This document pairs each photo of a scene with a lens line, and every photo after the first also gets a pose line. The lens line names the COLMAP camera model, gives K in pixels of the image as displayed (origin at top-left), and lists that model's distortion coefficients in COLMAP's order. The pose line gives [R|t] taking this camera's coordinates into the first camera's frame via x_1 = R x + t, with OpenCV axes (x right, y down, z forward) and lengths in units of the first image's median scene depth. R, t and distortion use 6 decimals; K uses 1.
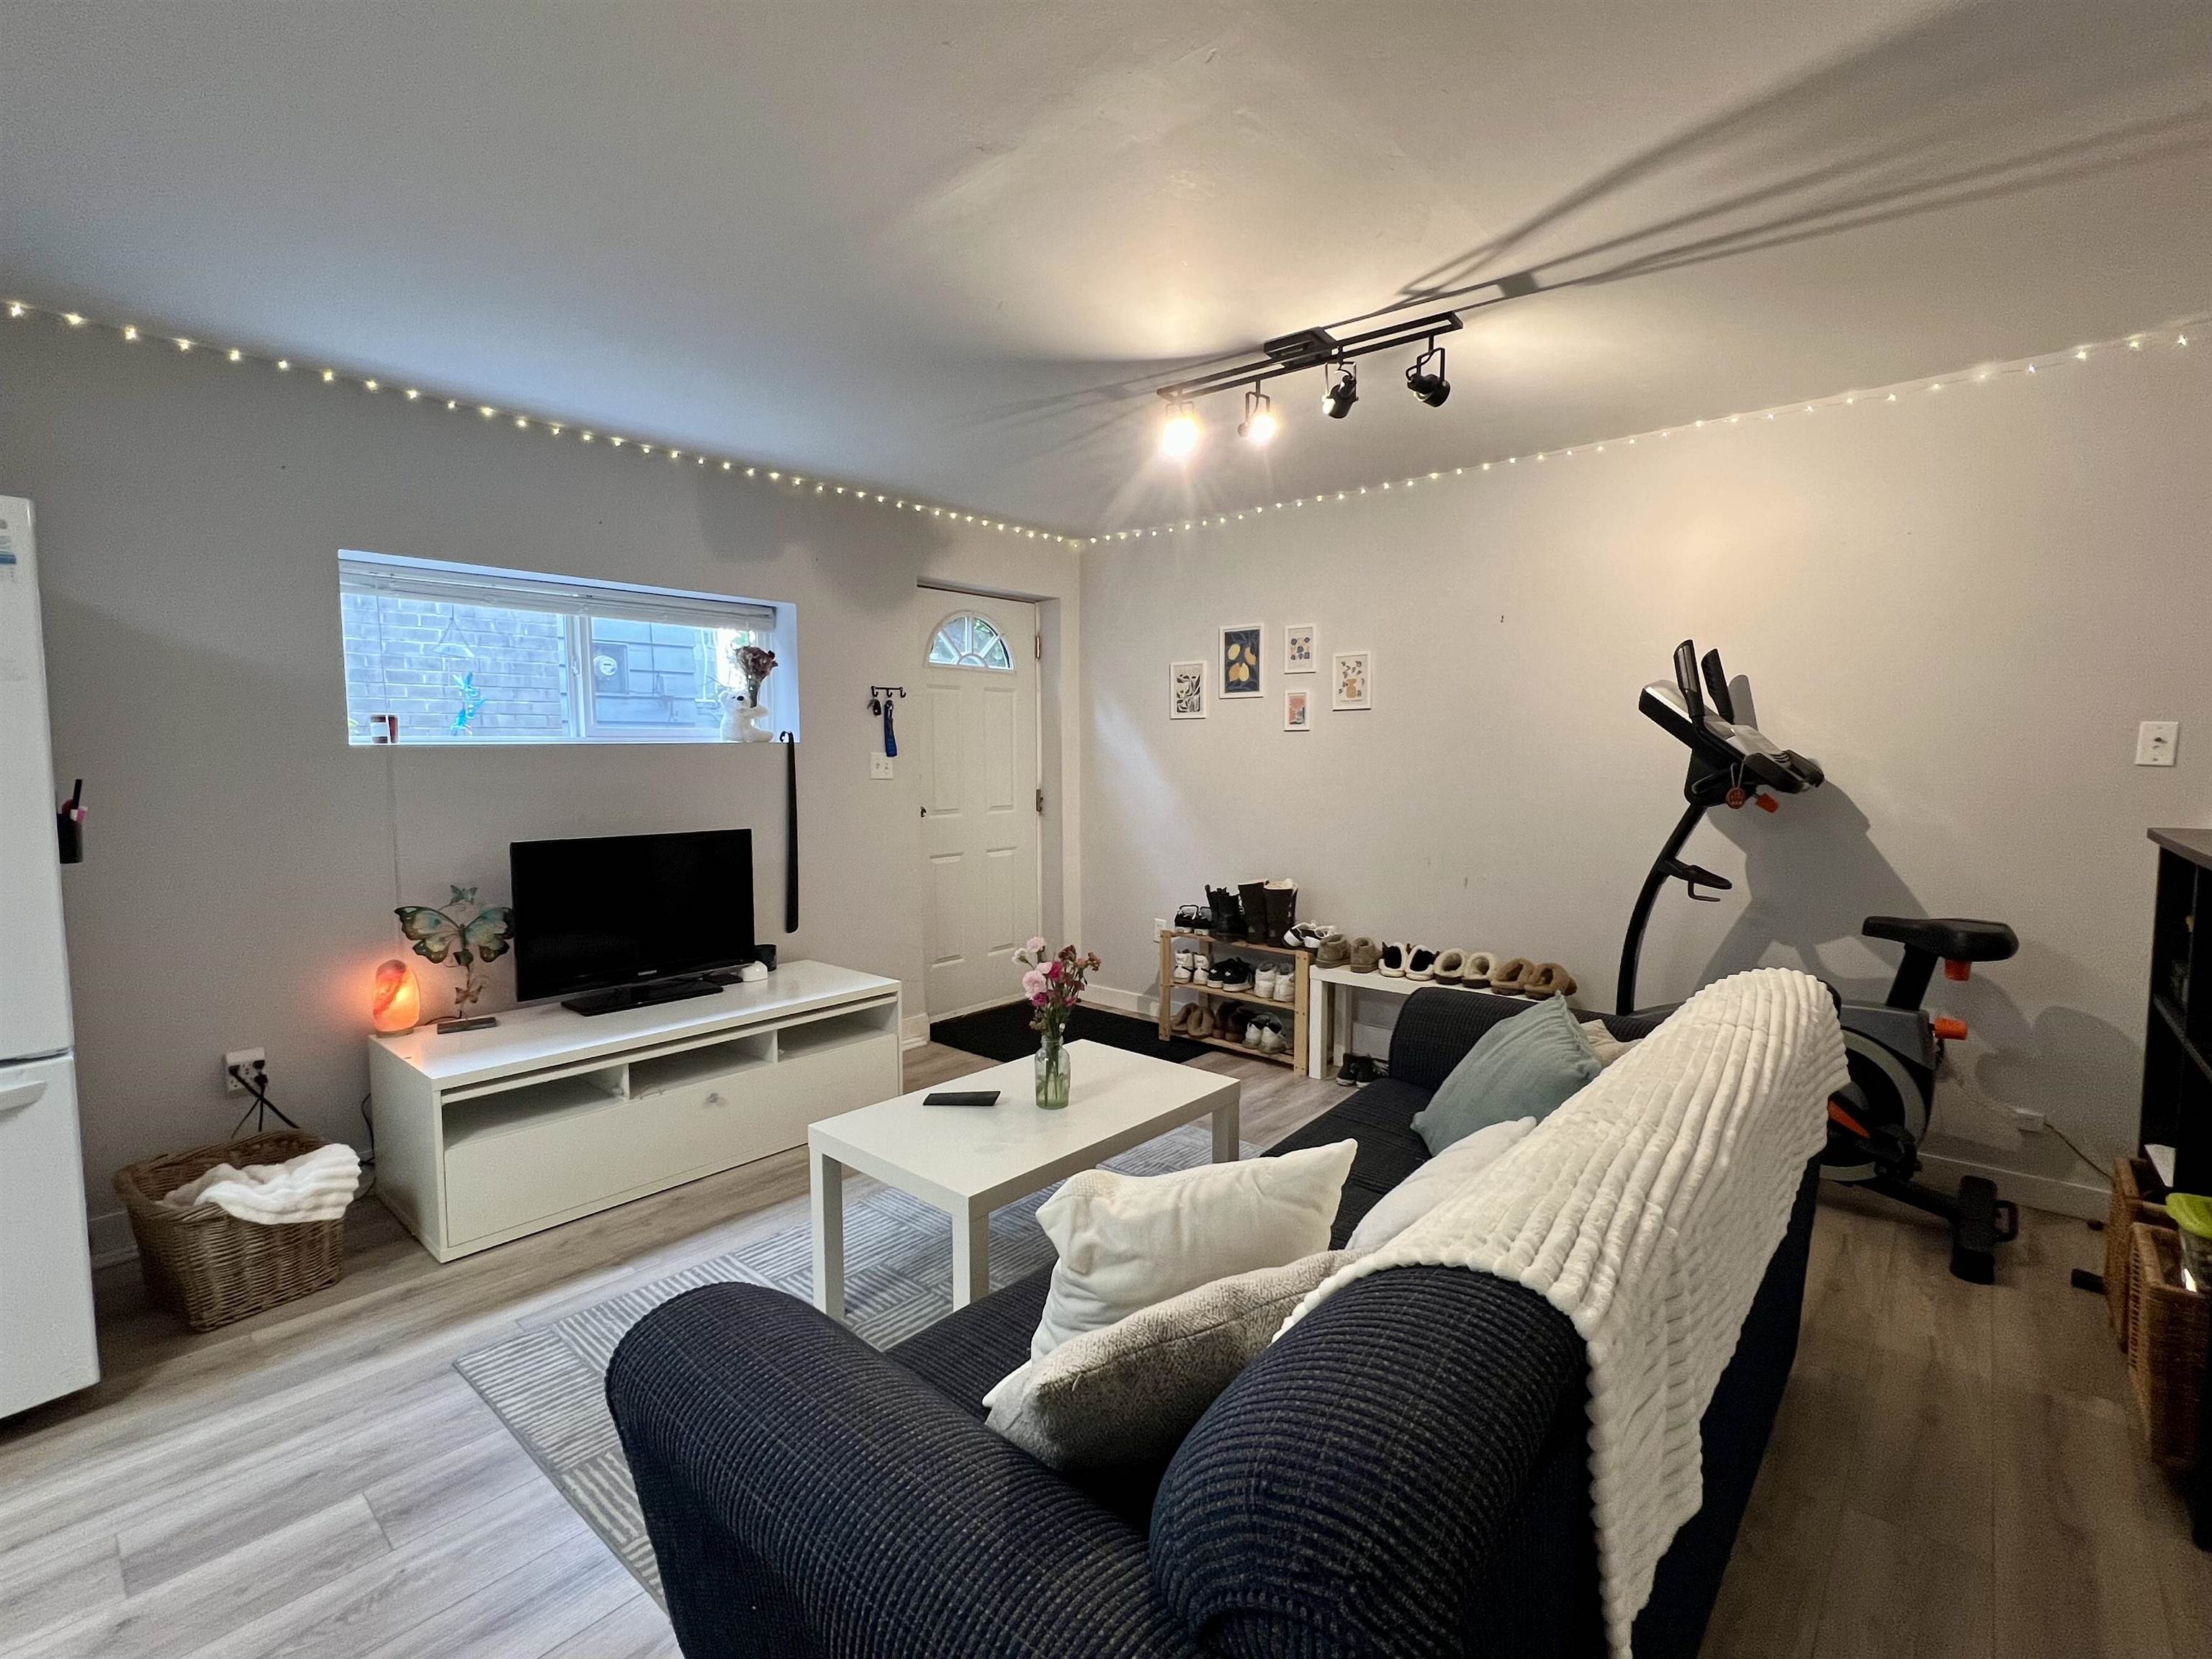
lens RADIAL K [[1000.6, 0, 1094.7], [0, 1000.6, 826.2], [0, 0, 1]] dist [-0.001260, -0.001045]
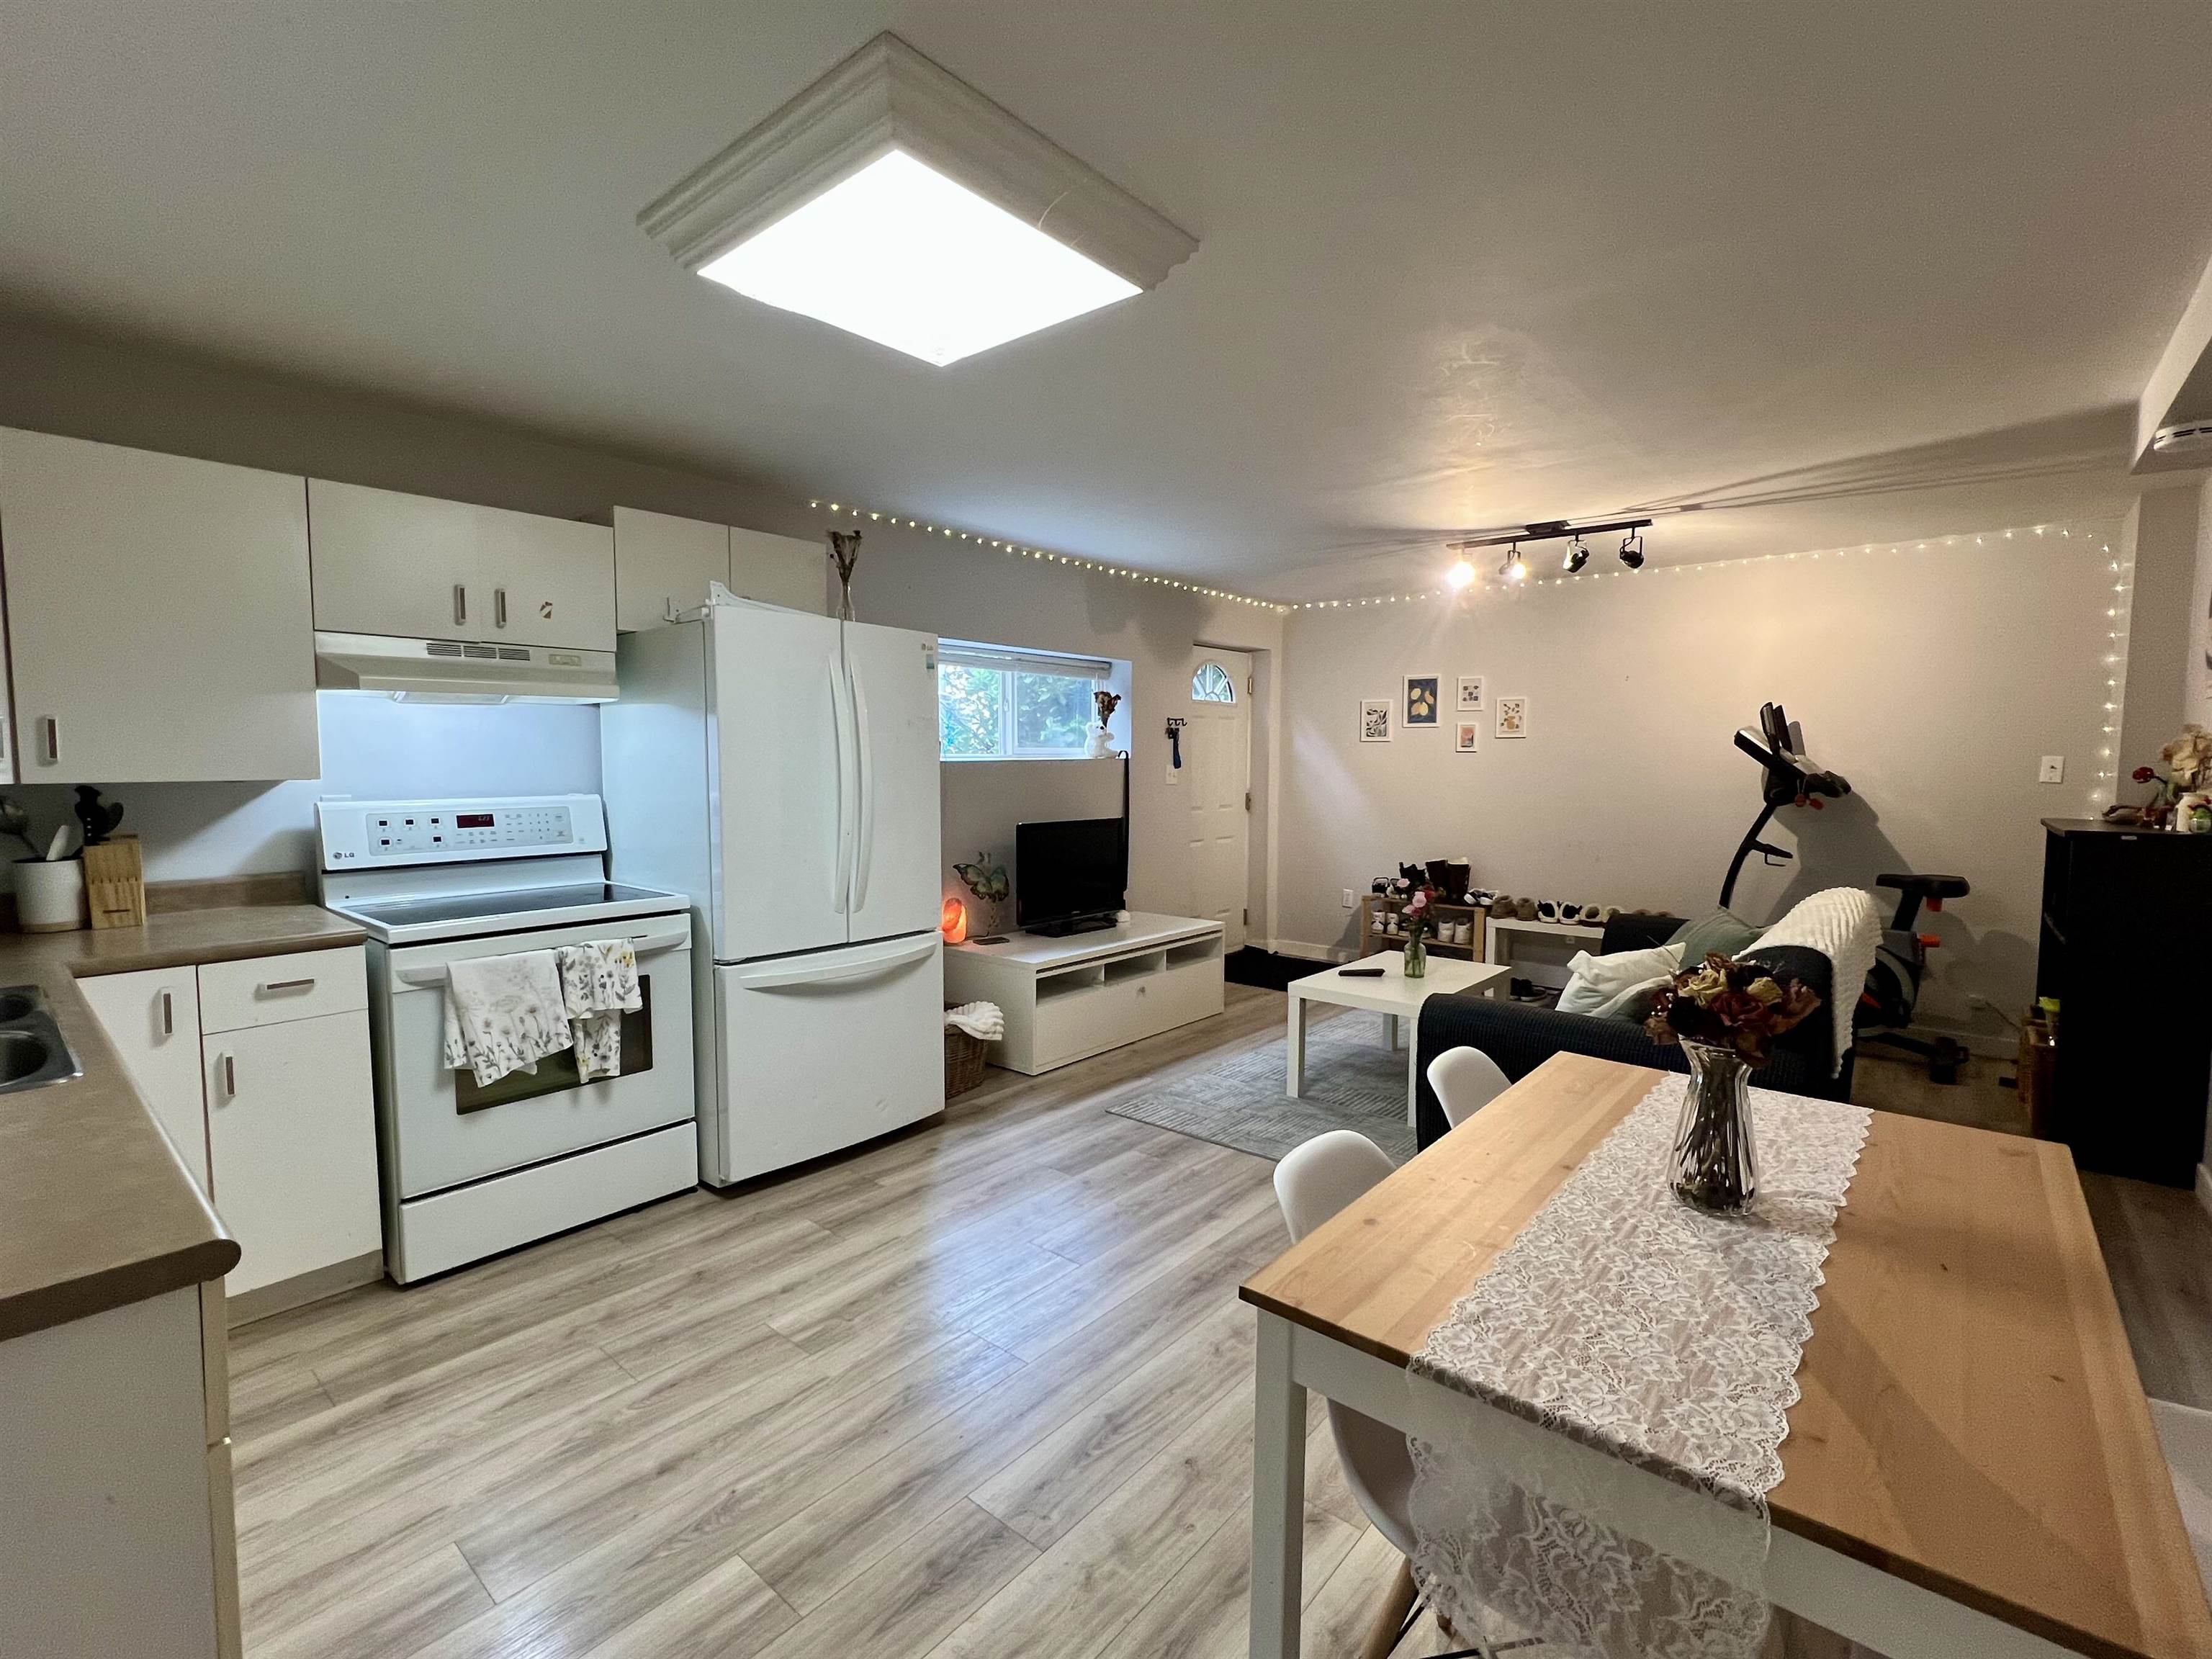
lens RADIAL K [[1000.6, 0, 1094.0], [0, 1000.6, 827.9], [0, 0, 1]] dist [-0.001260, -0.001045]
pose [[0.999794, 0.006316, 0.019306, -0.510558], [-0.006248, 0.999974, -0.003589, 0.028155], [-0.019328, 0.003467, 0.999807, -0.572745]]
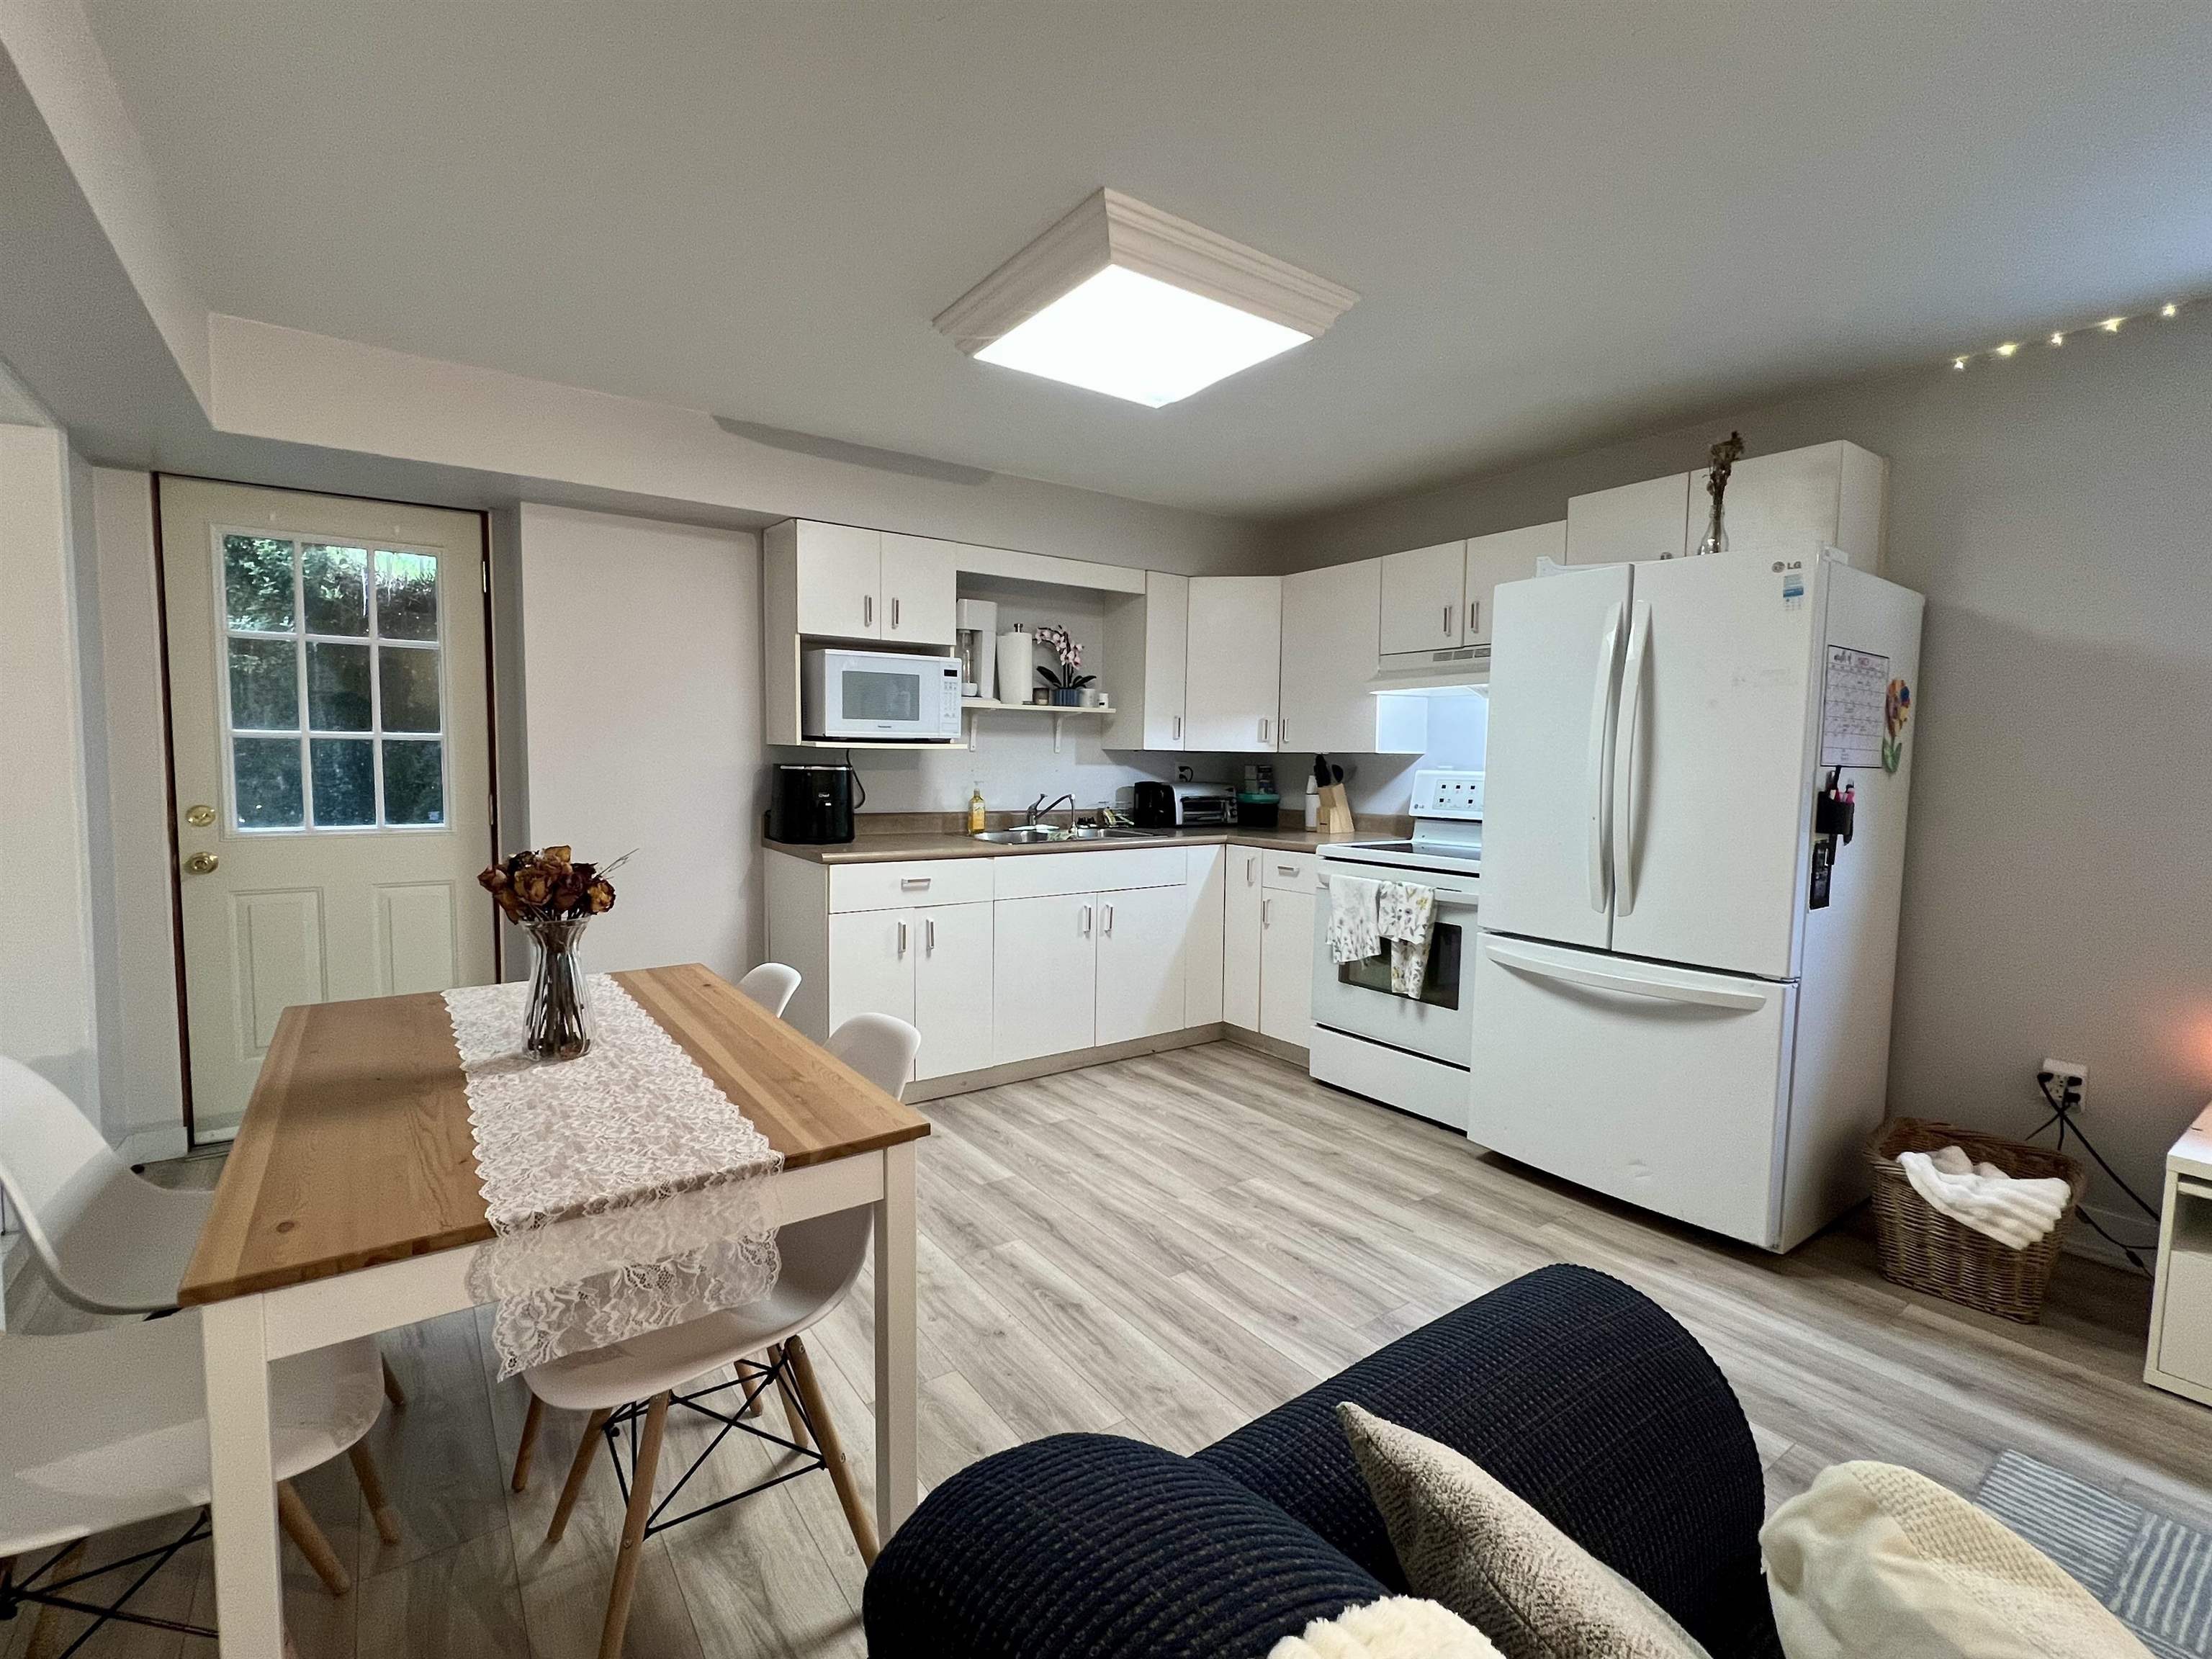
lens RADIAL K [[1000.6, 0, 1103.7], [0, 1000.6, 827.3], [0, 0, 1]] dist [-0.001260, -0.001045]
pose [[-0.219379, 0.068961, -0.973199, 0.241464], [-0.086550, 0.992191, 0.089816, -0.002998], [0.971793, 0.103934, -0.211698, 0.271579]]
